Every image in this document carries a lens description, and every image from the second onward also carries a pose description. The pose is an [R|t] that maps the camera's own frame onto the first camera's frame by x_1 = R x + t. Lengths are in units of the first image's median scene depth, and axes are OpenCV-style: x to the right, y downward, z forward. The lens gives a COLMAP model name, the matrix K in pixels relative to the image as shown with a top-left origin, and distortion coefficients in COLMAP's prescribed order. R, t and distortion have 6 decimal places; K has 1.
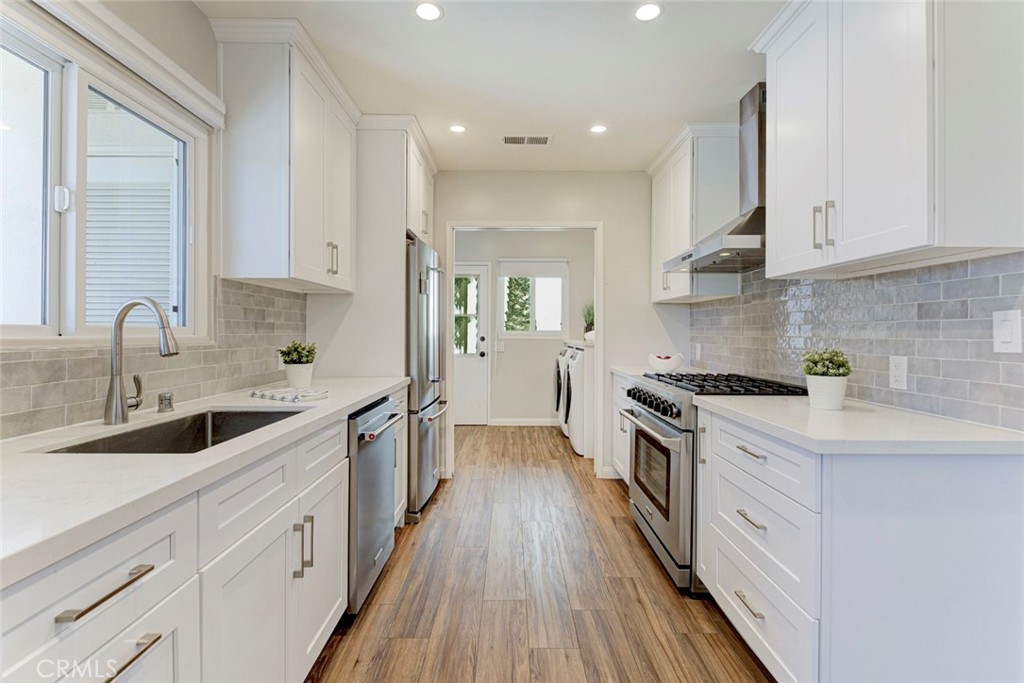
lens RADIAL K [[484.7, 0, 517.5], [0, 484.7, 337.7], [0, 0, 1]] dist [-0.008222, -0.005342]
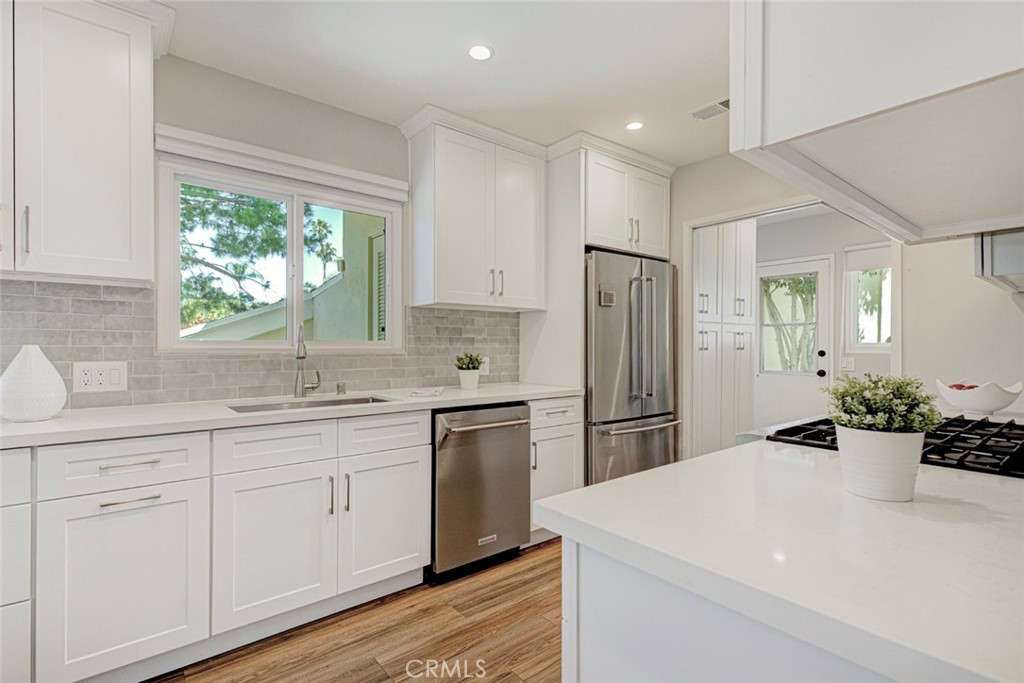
lens RADIAL K [[484.7, 0, 507.2], [0, 484.7, 349.4], [0, 0, 1]] dist [-0.008222, -0.005342]
pose [[0.624465, 0.008334, -0.781009, 0.583687], [-0.009139, 0.999953, 0.003363, -0.004269], [0.781000, 0.005038, 0.624511, 0.289600]]
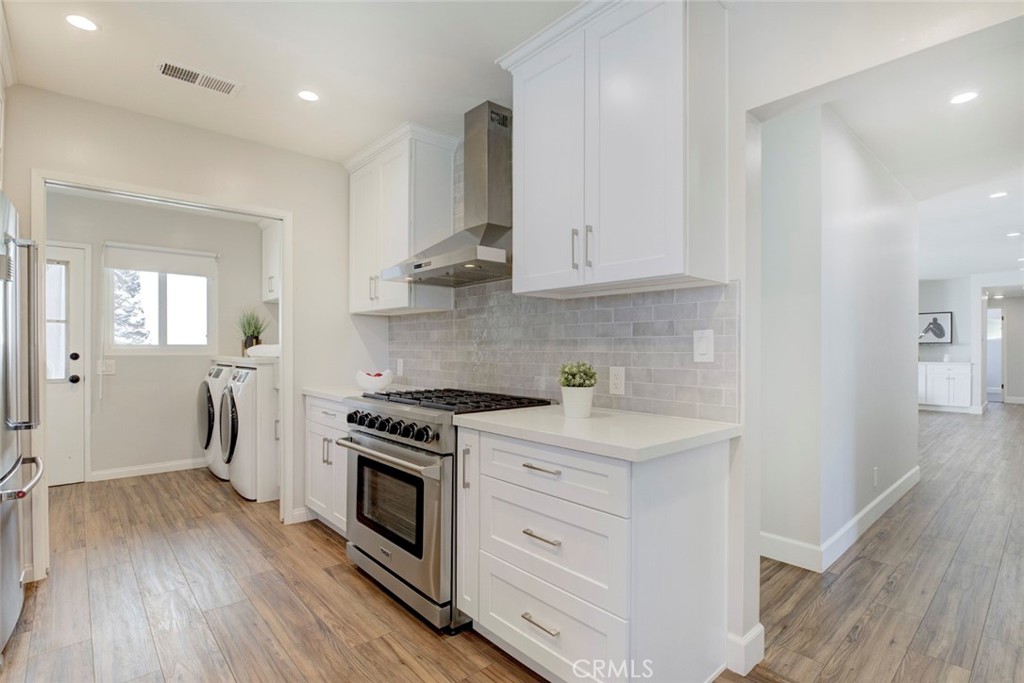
lens RADIAL K [[484.7, 0, 503.2], [0, 484.7, 352.5], [0, 0, 1]] dist [-0.008222, -0.005342]
pose [[0.748100, -0.007588, 0.663543, -0.158131], [0.007296, 0.999968, 0.003210, -0.001928], [-0.663546, 0.002440, 0.748131, 0.222239]]
